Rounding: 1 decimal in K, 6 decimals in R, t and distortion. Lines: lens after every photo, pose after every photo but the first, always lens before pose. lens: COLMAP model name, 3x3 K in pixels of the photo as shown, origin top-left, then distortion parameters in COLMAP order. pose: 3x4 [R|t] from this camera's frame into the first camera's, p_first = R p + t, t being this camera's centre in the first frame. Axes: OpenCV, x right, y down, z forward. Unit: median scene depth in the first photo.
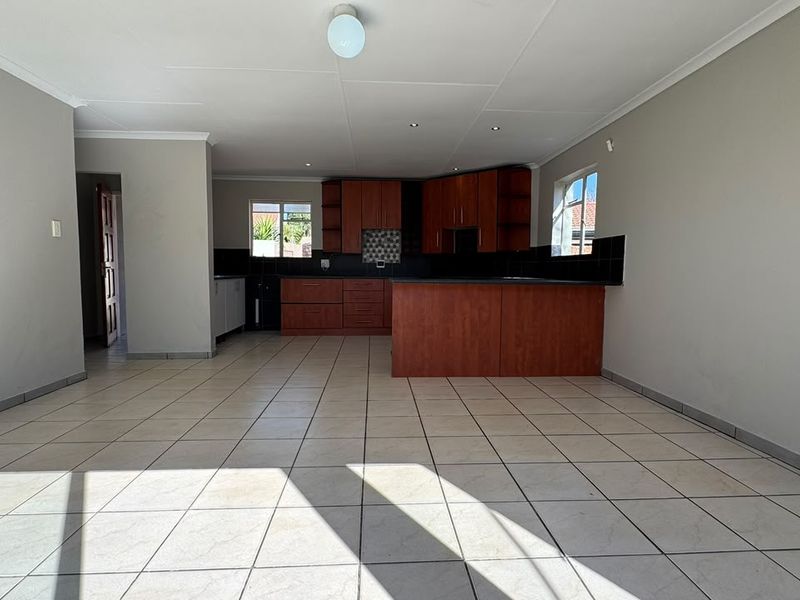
lens RADIAL K [[427.4, 0, 400.7], [0, 427.4, 299.8], [0, 0, 1]] dist [-0.006516, 0.000537]
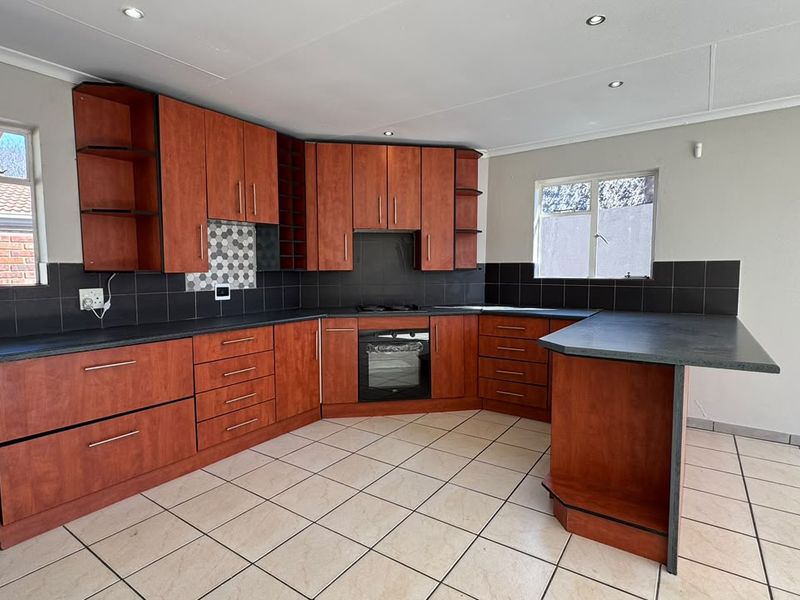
lens RADIAL K [[427.4, 0, 402.9], [0, 427.4, 297.6], [0, 0, 1]] dist [-0.006516, 0.000537]
pose [[0.617760, -0.062628, 0.783869, -0.312840], [0.064384, 0.997505, 0.028956, -0.081324], [-0.783727, 0.032581, 0.620250, 0.553425]]
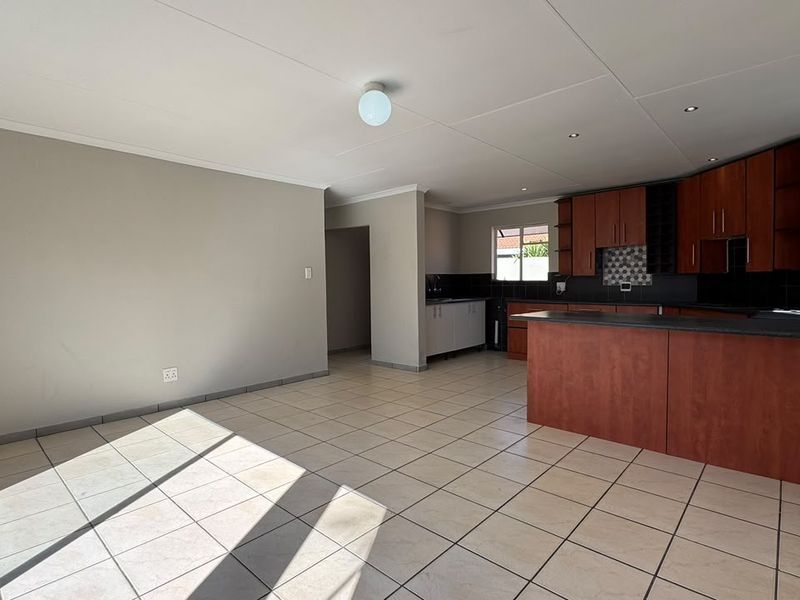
lens RADIAL K [[427.4, 0, 395.2], [0, 427.4, 297.3], [0, 0, 1]] dist [-0.006516, 0.000537]
pose [[0.687088, 0.012139, -0.726473, 0.260605], [-0.034660, 0.999270, -0.016084, -0.034595], [0.725747, 0.036230, 0.687007, 0.095537]]
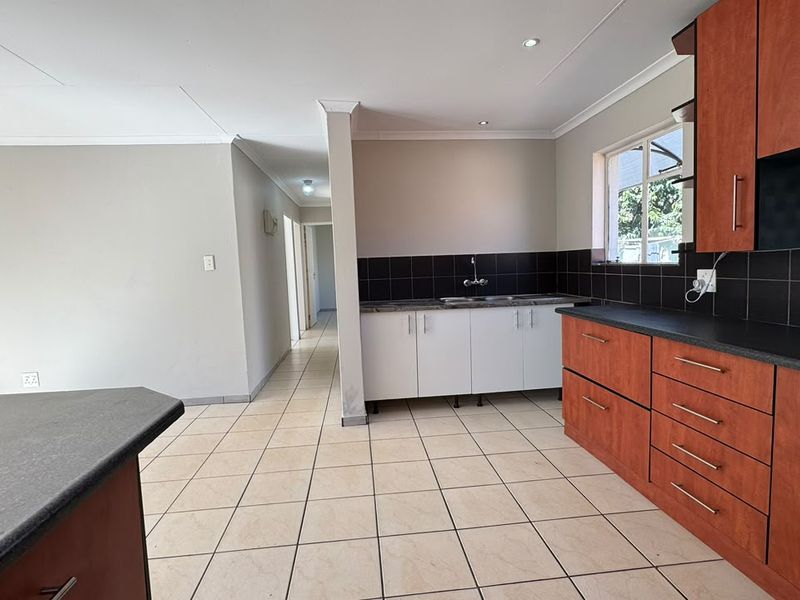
lens RADIAL K [[427.4, 0, 401.2], [0, 427.4, 301.2], [0, 0, 1]] dist [-0.006516, 0.000537]
pose [[0.034671, 0.079775, -0.996210, 0.170605], [-0.035599, 0.996275, 0.078541, -0.089263], [0.998765, 0.032741, 0.037382, 0.755443]]
